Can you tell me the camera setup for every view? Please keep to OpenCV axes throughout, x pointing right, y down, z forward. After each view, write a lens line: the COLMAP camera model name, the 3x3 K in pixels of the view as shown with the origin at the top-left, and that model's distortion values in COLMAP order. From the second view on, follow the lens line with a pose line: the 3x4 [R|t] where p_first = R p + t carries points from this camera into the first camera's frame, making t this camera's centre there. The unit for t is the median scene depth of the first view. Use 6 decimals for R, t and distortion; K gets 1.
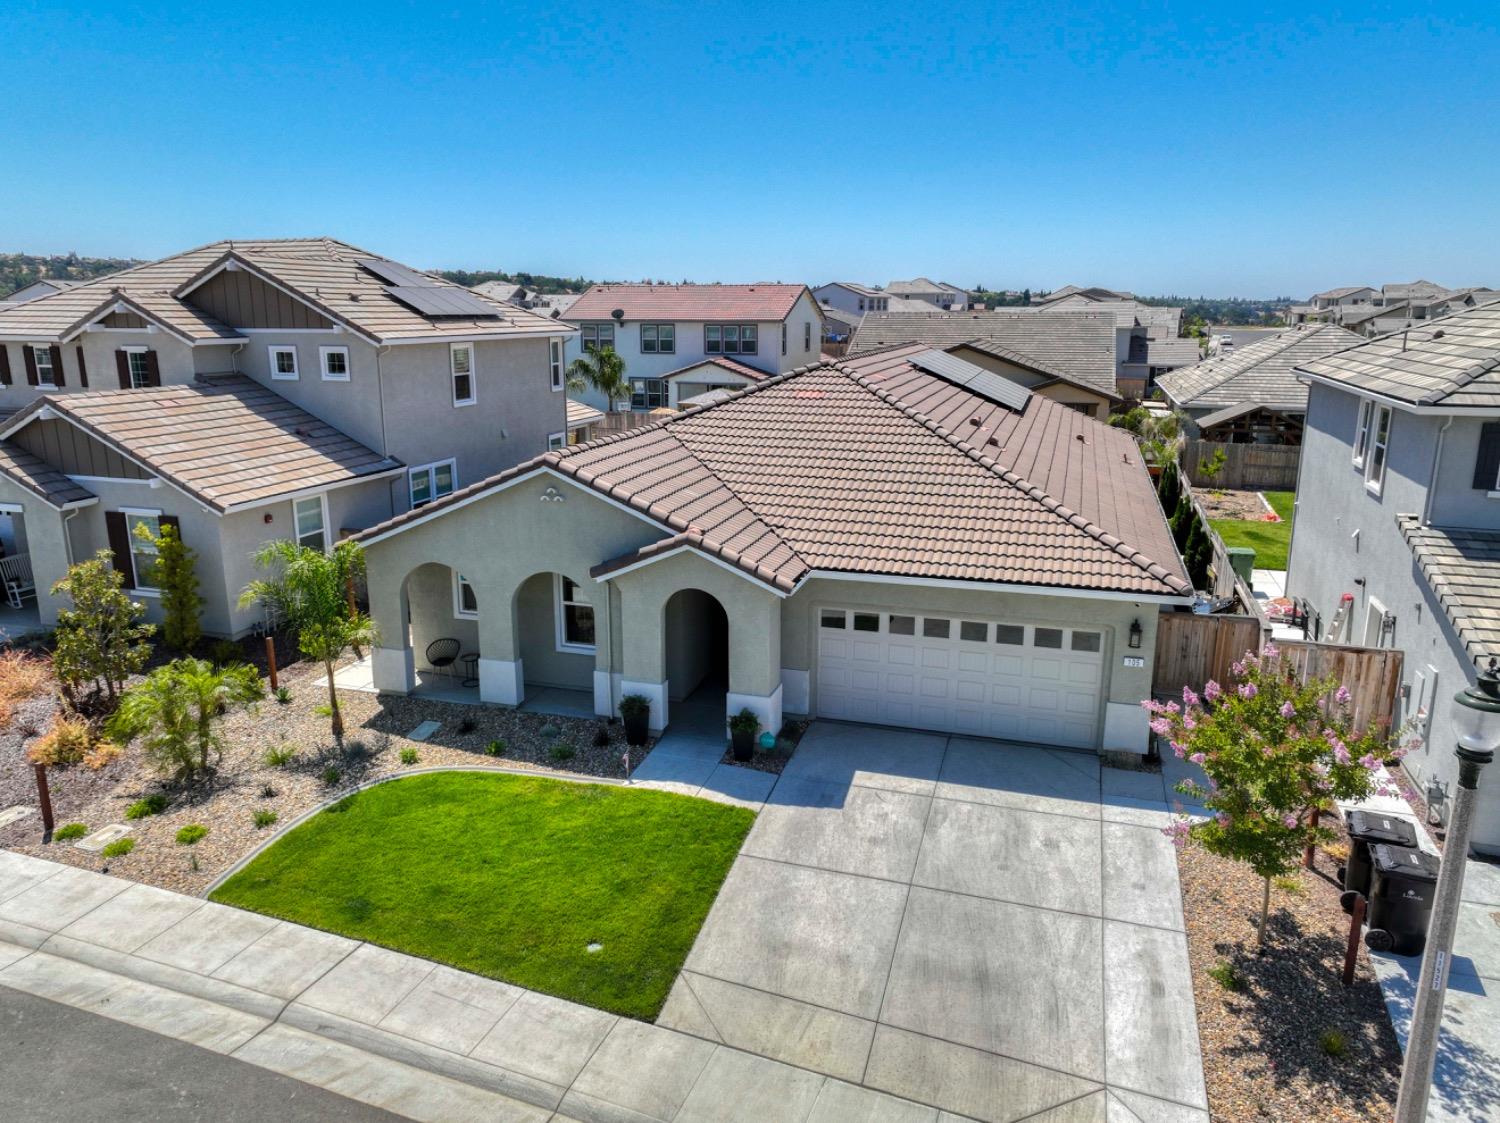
lens RADIAL K [[1054.4, 0, 748.4], [0, 1054.4, 560.3], [0, 0, 1]] dist [0.004283, 0.012047]
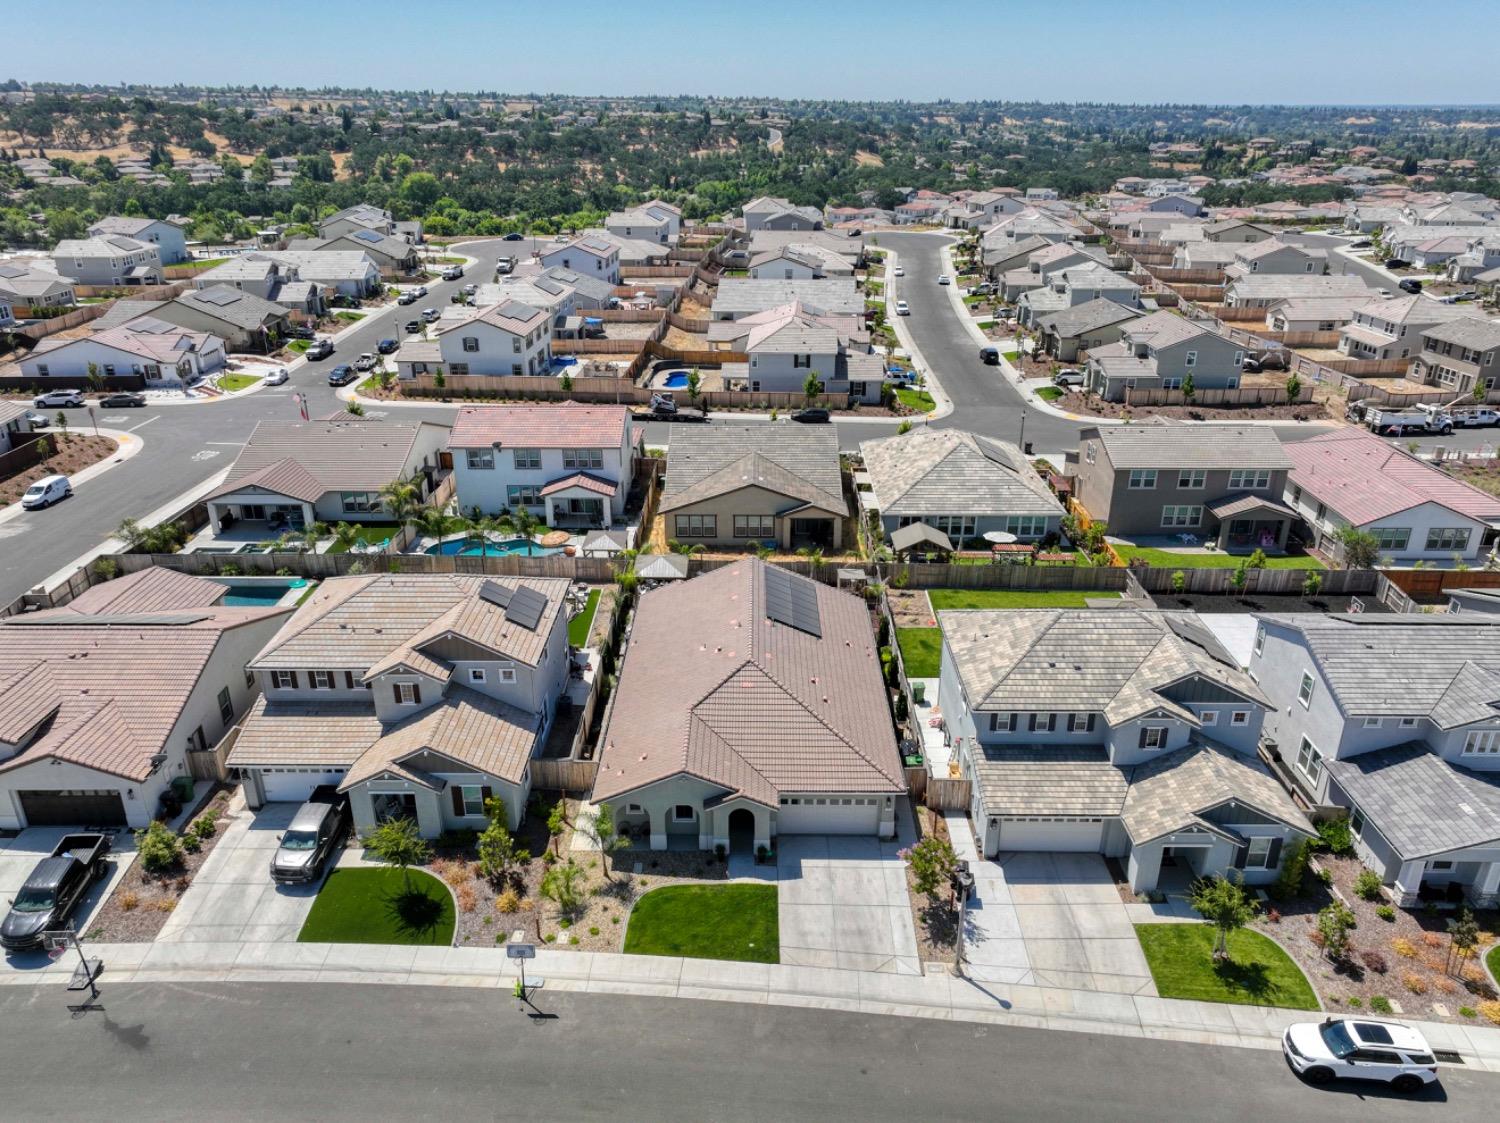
lens RADIAL K [[1073.2, 0, 755.6], [0, 1073.2, 564.1], [0, 0, 1]] dist [-0.000381, 0.018924]
pose [[0.956149, -0.111597, 0.270787, -0.726277], [0.064128, 0.981898, 0.178226, -1.132730], [-0.285775, -0.153046, 0.945997, -1.628378]]
